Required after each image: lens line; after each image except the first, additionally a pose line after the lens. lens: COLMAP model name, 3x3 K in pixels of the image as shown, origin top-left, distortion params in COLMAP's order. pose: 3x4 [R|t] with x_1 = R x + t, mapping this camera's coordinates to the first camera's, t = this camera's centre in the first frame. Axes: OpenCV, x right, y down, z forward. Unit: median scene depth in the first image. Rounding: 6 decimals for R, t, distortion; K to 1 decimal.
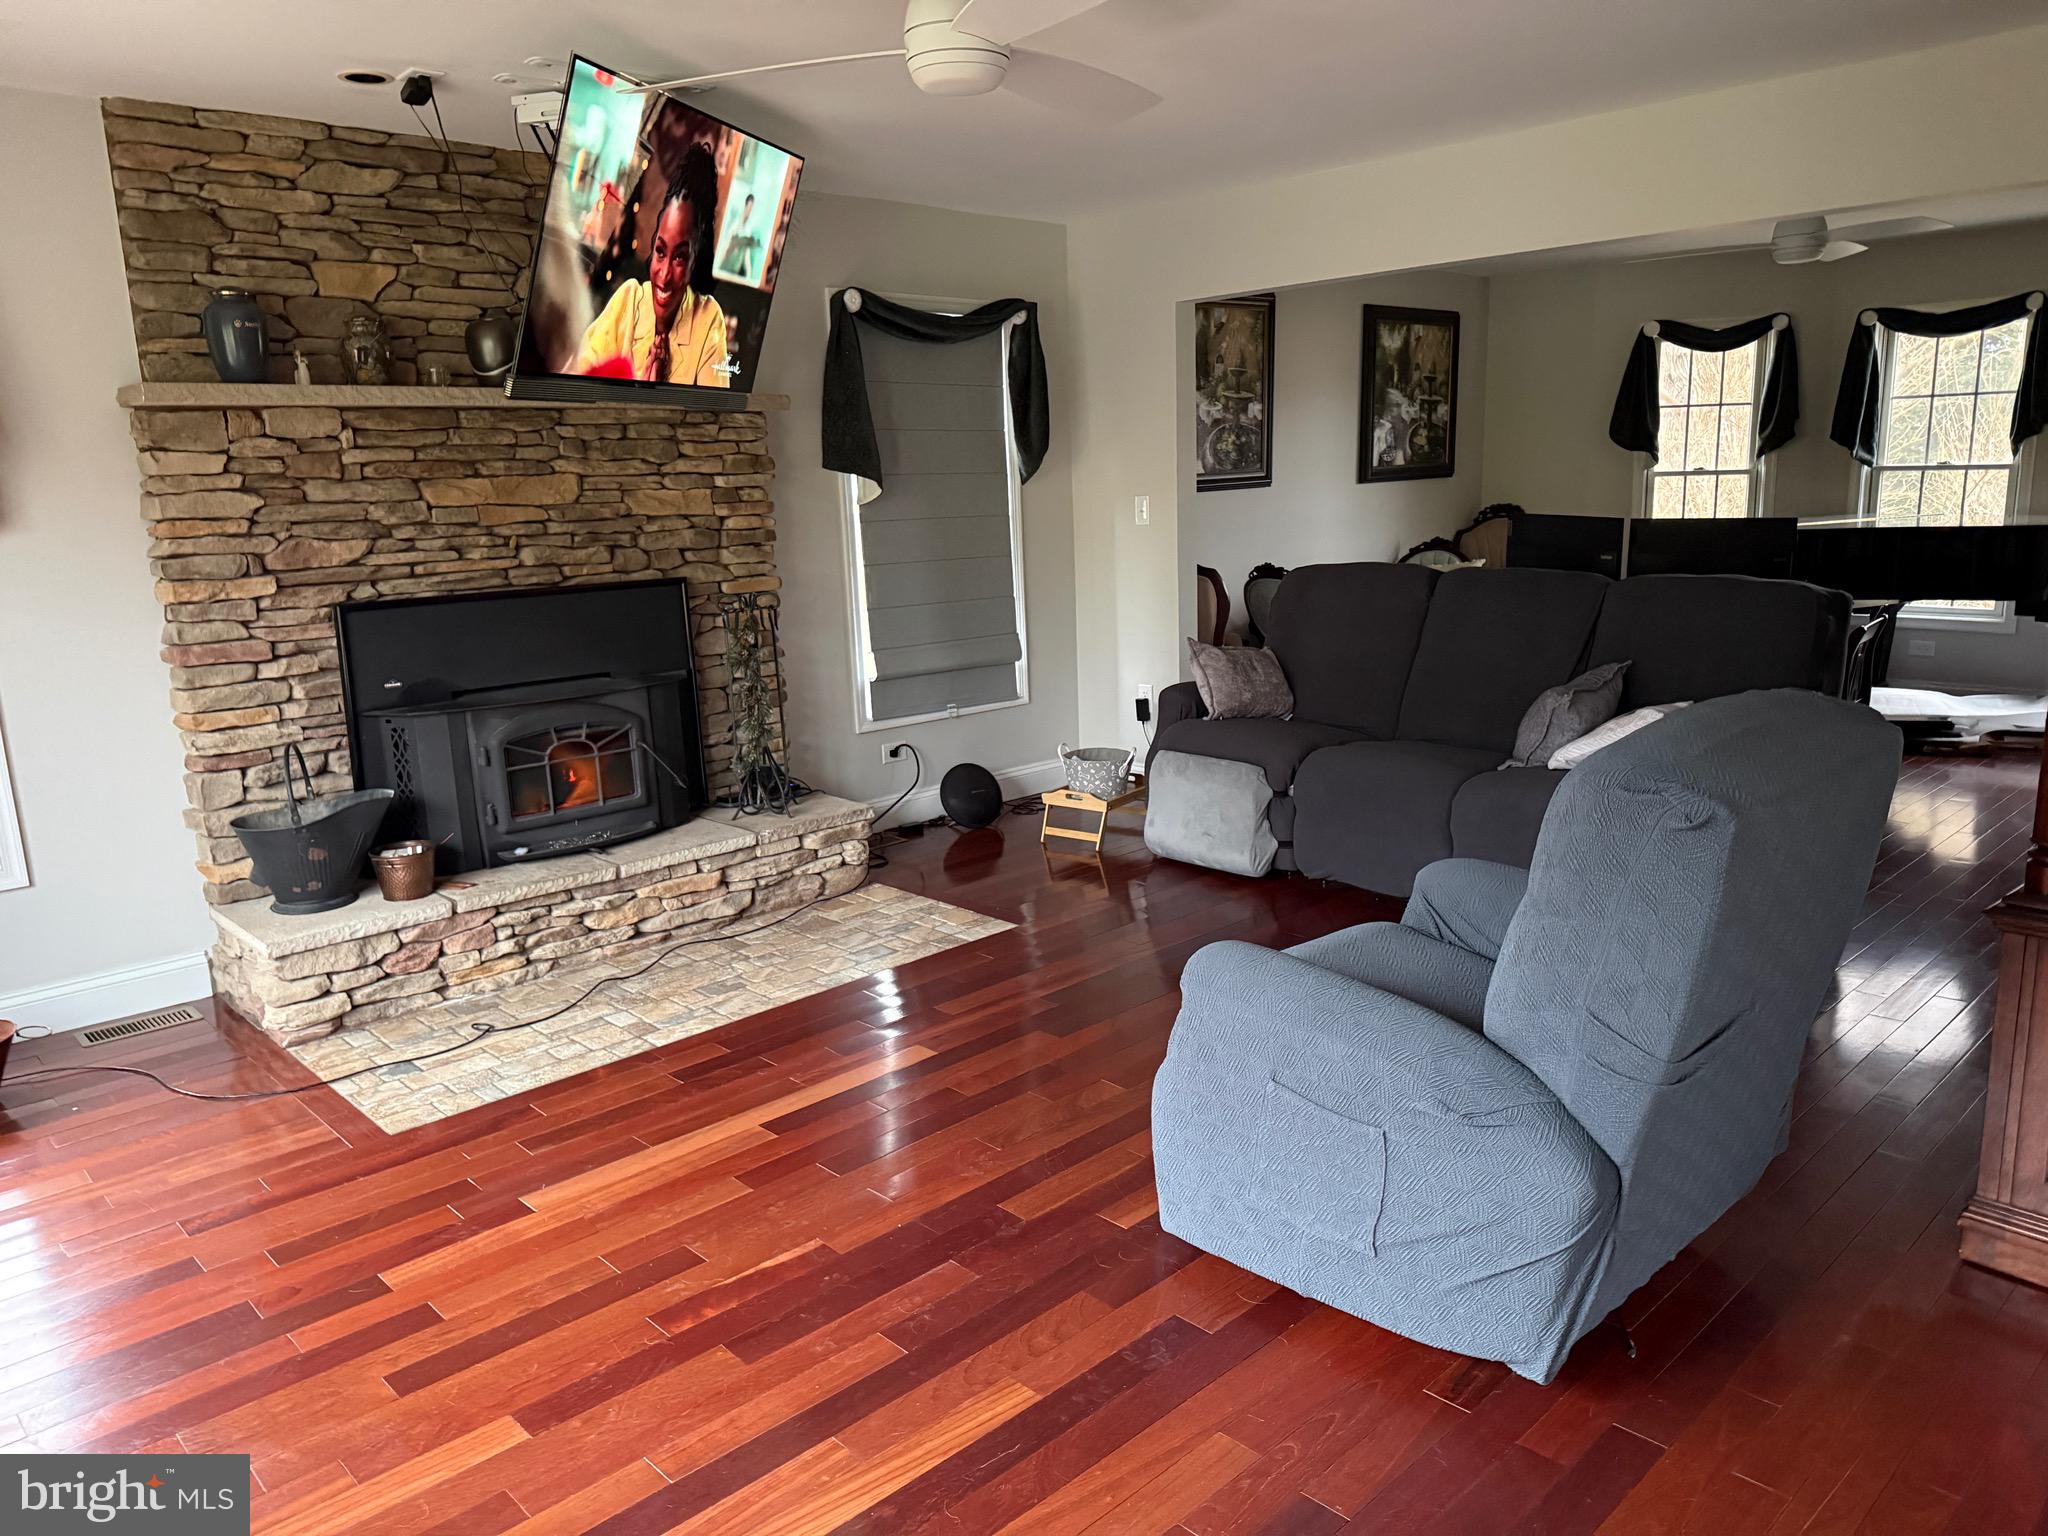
lens RADIAL K [[1401.1, 0, 1023.5], [0, 1401.1, 767.5], [0, 0, 1]] dist [0.040243, -0.066923]
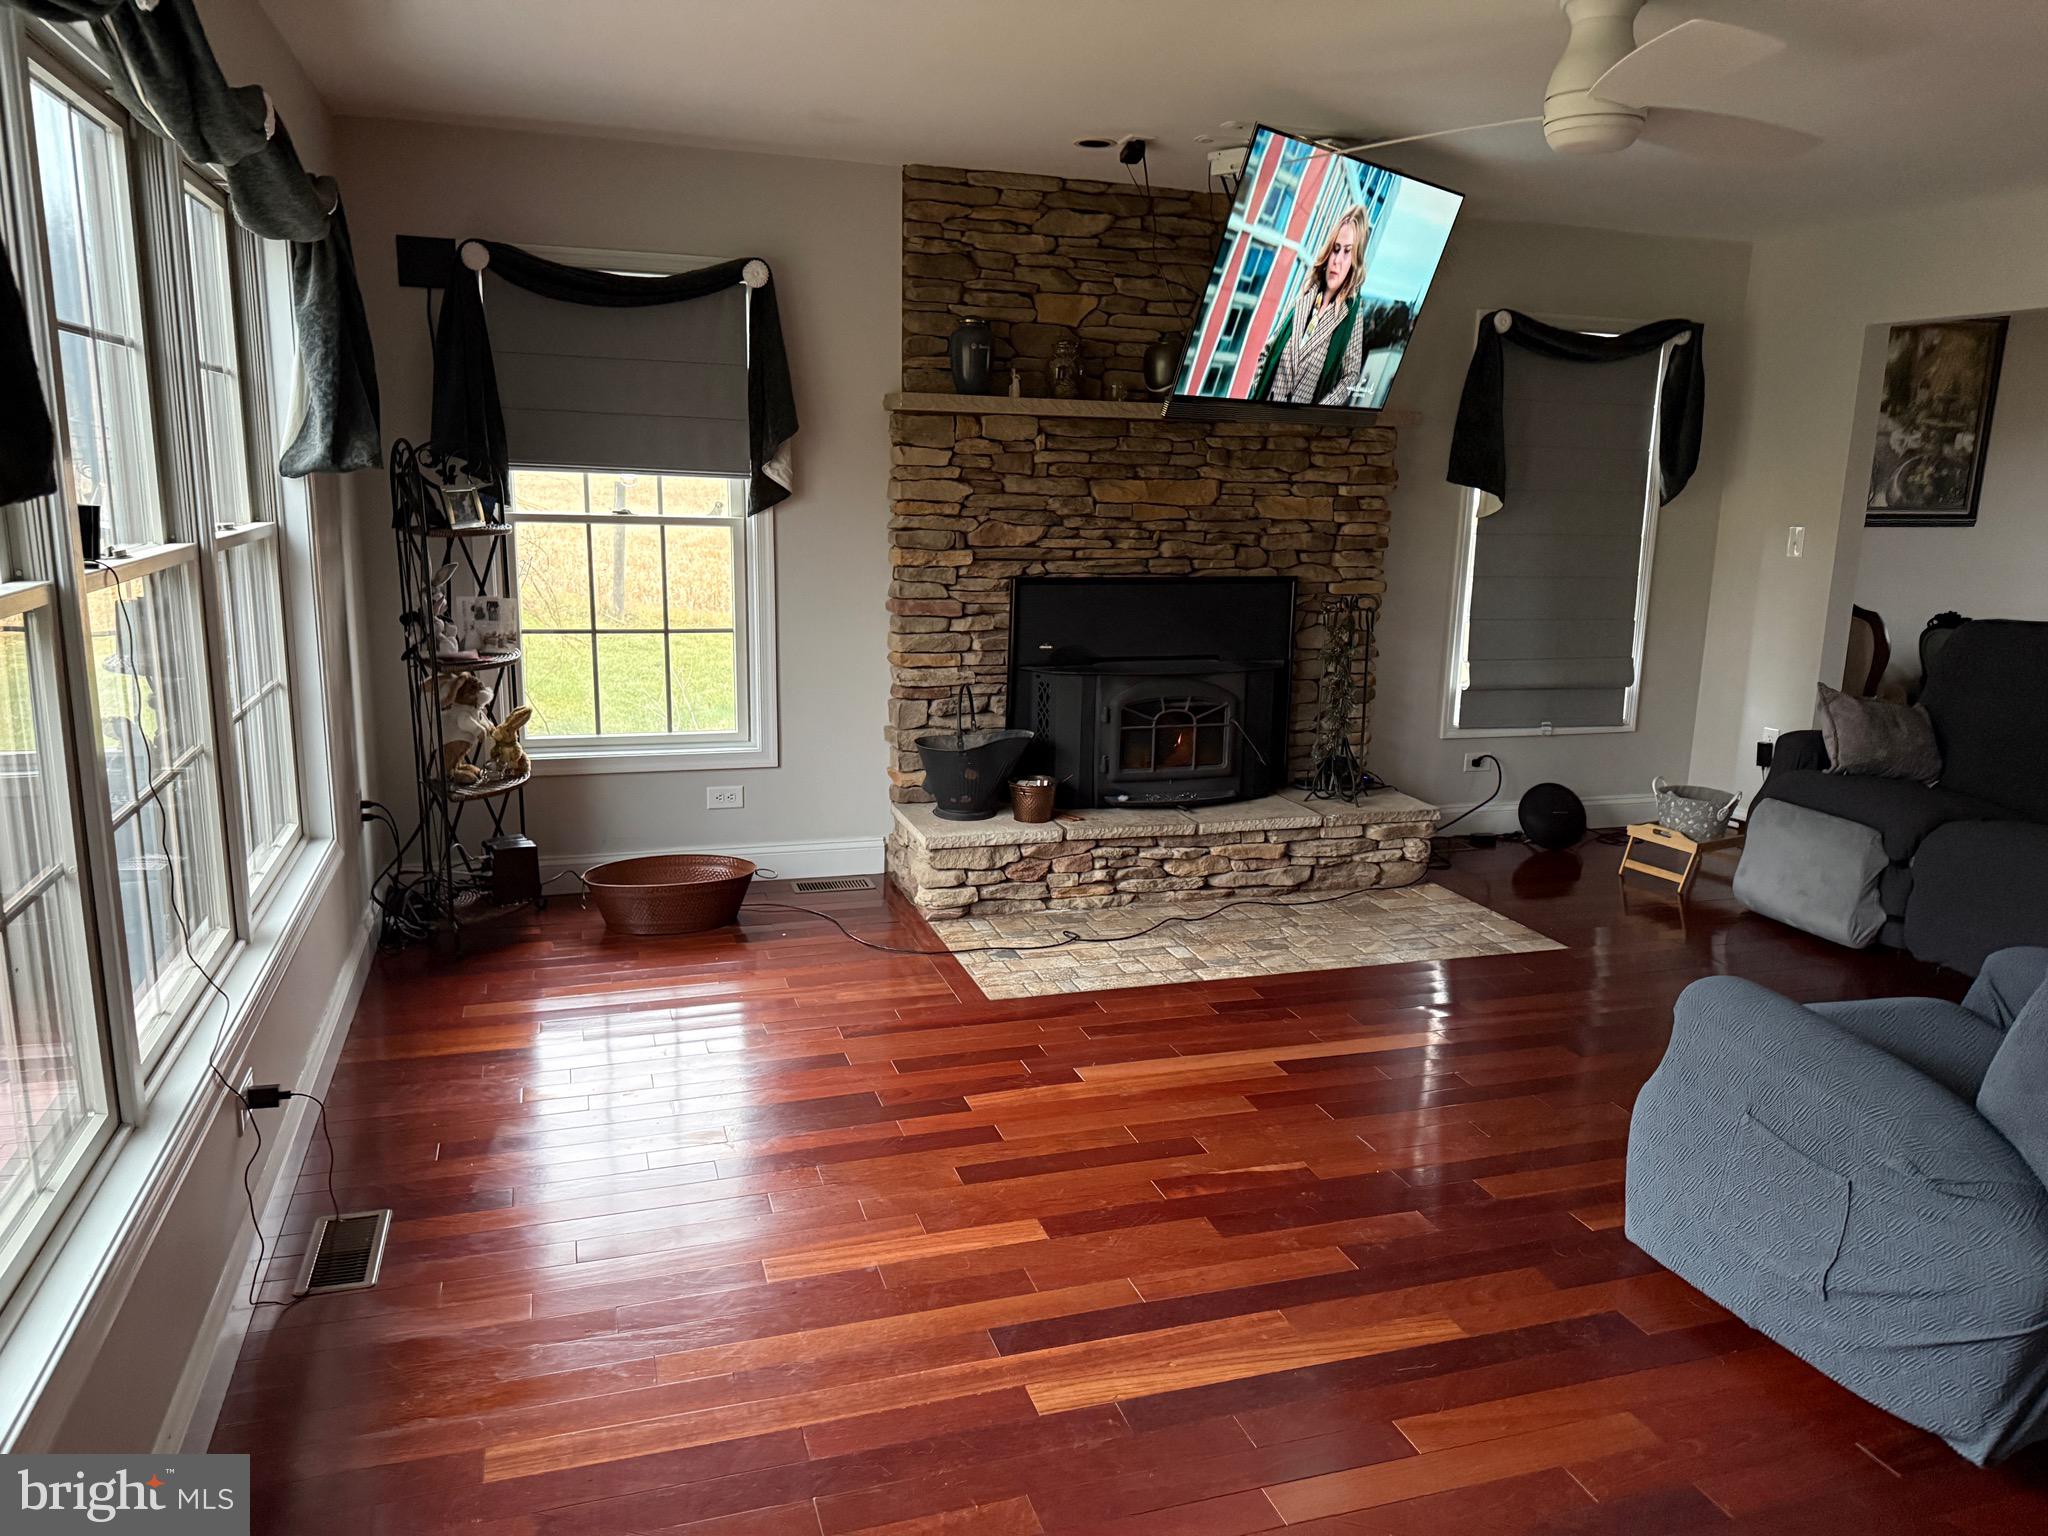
lens RADIAL K [[1460.2, 0, 1016.8], [0, 1460.2, 773.4], [0, 0, 1]] dist [0.152319, -0.231002]
pose [[0.893308, 0.143769, -0.425830, 0.085247], [-0.141393, 0.989248, 0.037376, 0.005788], [0.426624, 0.026821, 0.904031, -0.152361]]
